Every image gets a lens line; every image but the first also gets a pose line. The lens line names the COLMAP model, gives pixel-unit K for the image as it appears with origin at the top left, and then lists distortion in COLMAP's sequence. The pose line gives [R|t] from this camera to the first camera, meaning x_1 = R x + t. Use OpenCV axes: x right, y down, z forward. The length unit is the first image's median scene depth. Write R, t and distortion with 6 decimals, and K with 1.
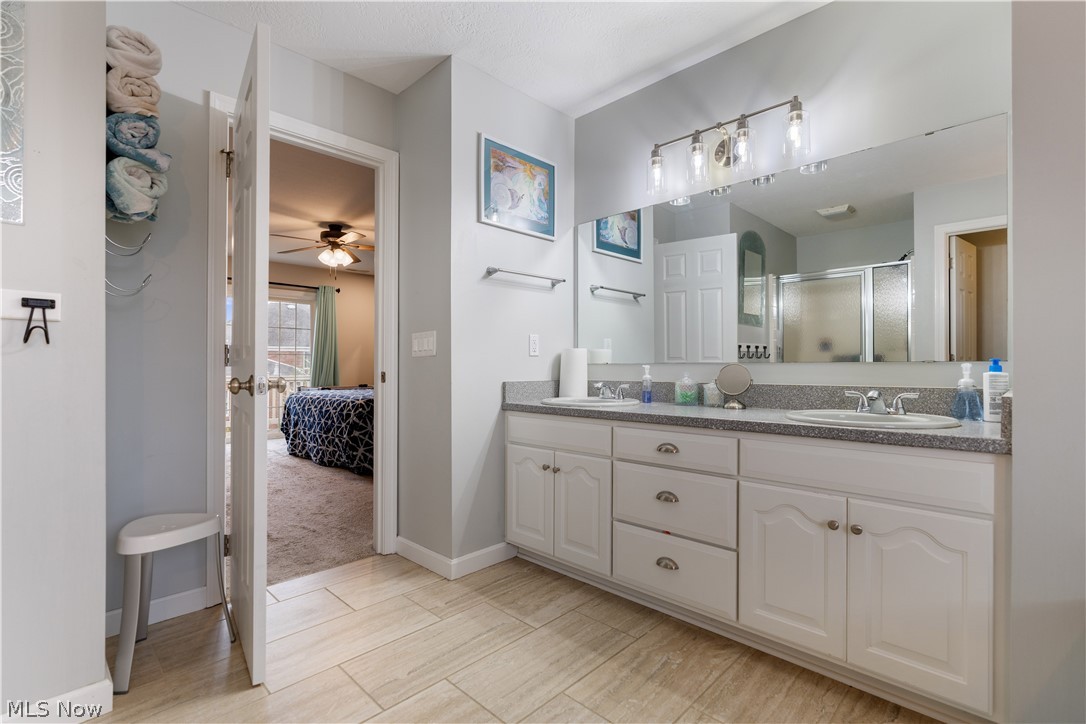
lens RADIAL K [[489.9, 0, 545.0], [0, 489.9, 371.3], [0, 0, 1]] dist [-0.009550, -0.000709]
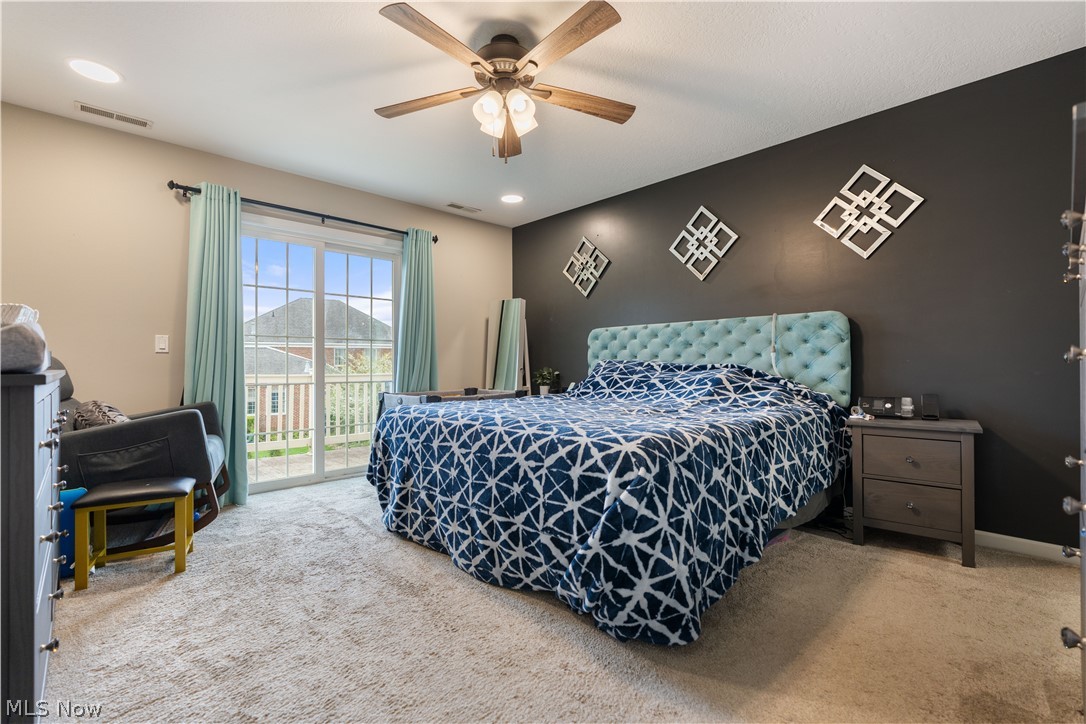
lens RADIAL K [[489.9, 0, 545.0], [0, 489.9, 371.3], [0, 0, 1]] dist [-0.009550, -0.000709]
pose [[0.999034, 0.000504, -0.043943, -0.372328], [-0.000298, 0.999989, 0.004698, 0.002829], [0.043945, -0.004681, 0.999023, 0.551385]]
